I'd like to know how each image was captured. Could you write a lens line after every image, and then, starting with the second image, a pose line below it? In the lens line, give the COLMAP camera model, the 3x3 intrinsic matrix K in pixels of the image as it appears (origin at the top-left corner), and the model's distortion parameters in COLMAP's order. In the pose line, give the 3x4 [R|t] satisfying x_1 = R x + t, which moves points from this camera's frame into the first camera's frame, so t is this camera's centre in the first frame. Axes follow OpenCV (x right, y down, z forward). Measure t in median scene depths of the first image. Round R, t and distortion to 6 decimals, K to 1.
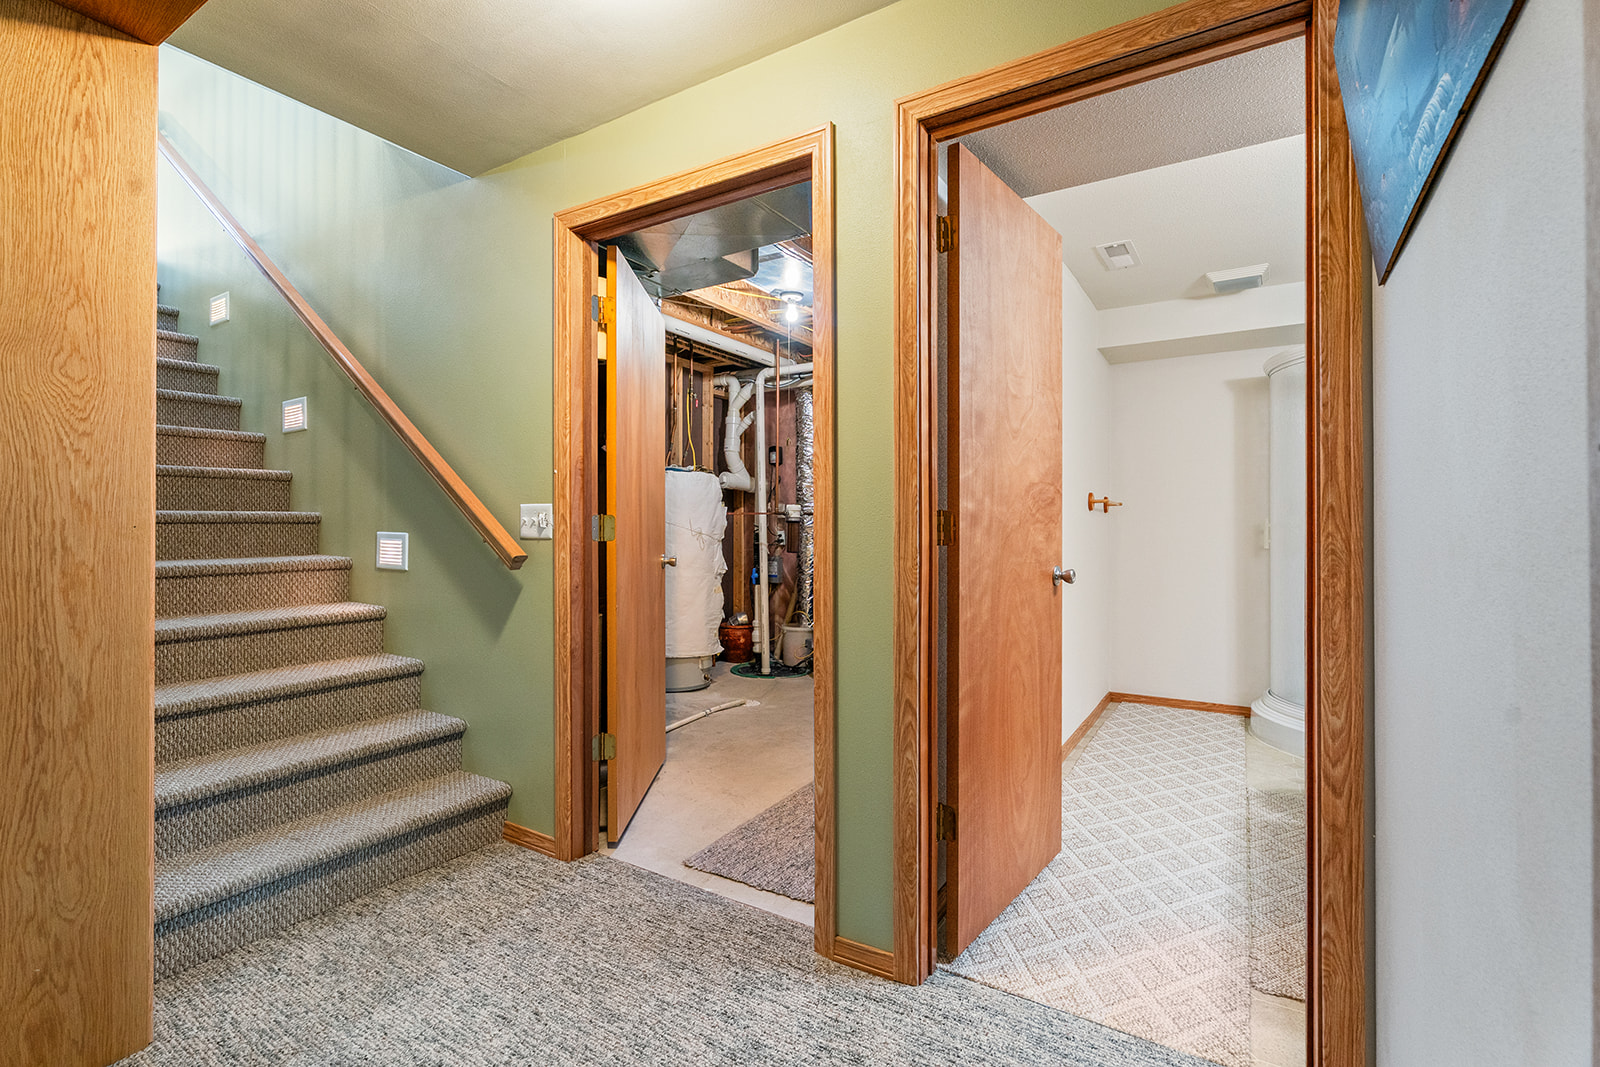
lens RADIAL K [[725.9, 0, 805.7], [0, 725.9, 538.1], [0, 0, 1]] dist [0.005464, -0.002316]
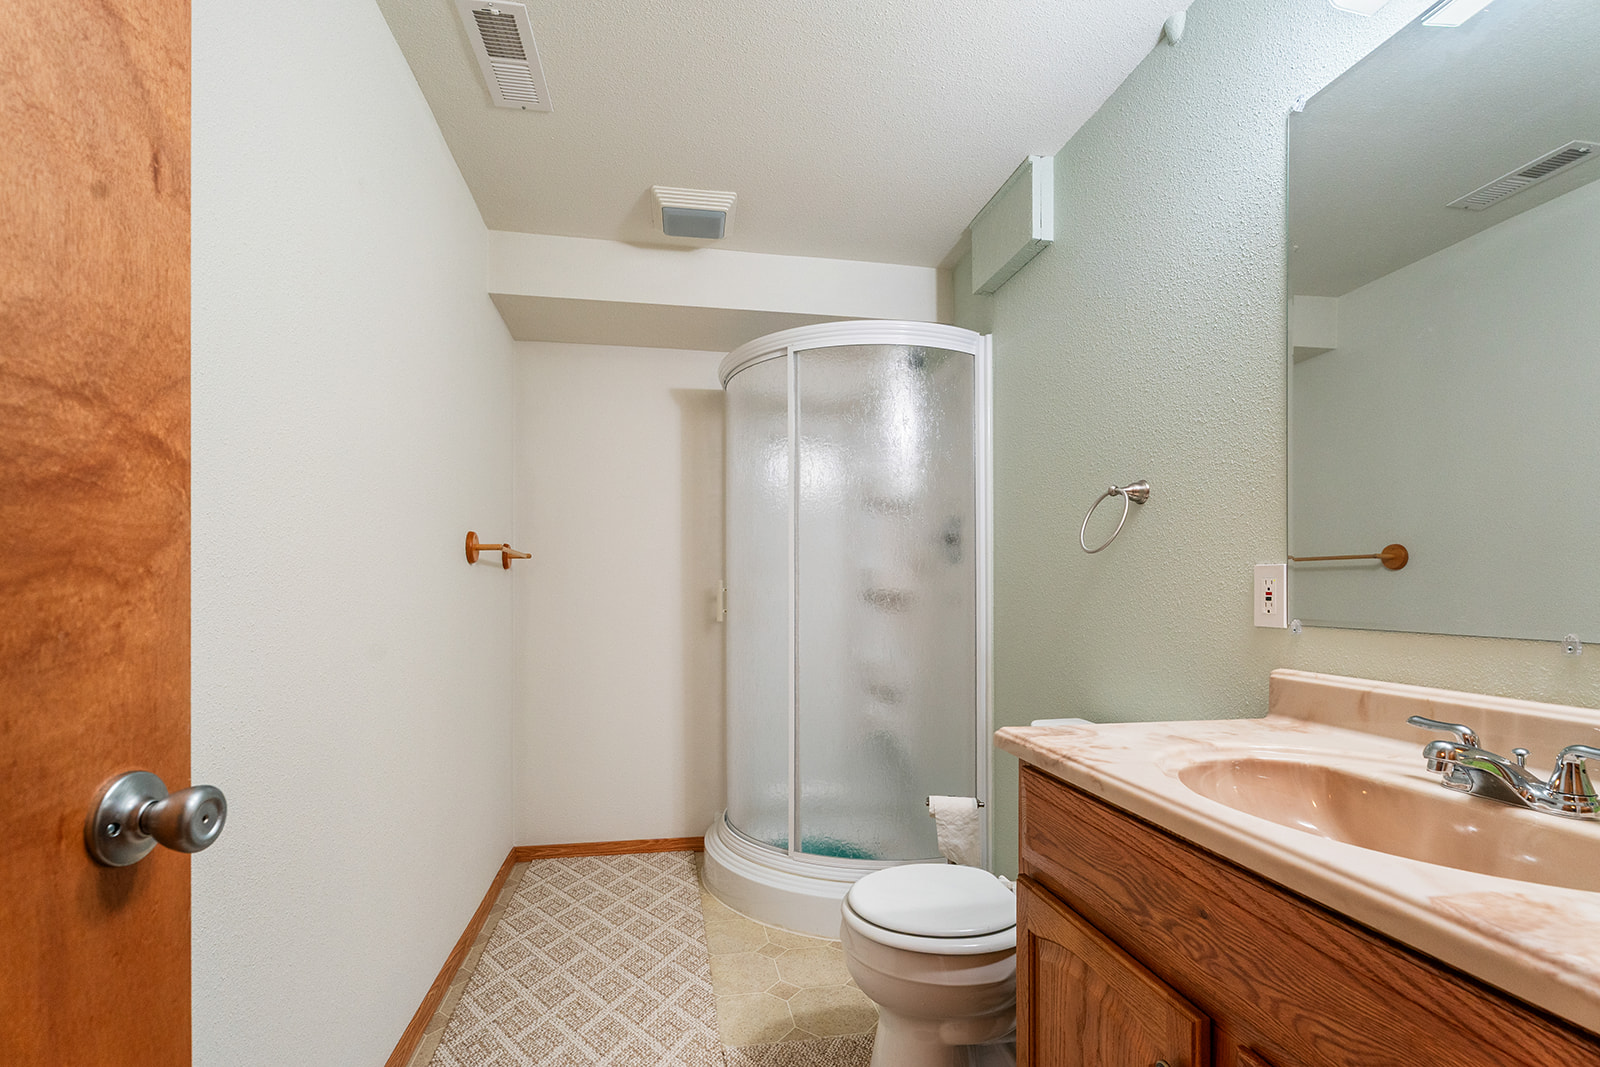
lens RADIAL K [[725.9, 0, 767.1], [0, 725.9, 596.7], [0, 0, 1]] dist [0.005464, -0.002316]
pose [[0.770994, 0.001016, 0.636841, 0.241768], [0.001672, 0.999992, -0.003620, -0.010459], [-0.636840, 0.003856, 0.770986, 0.481712]]
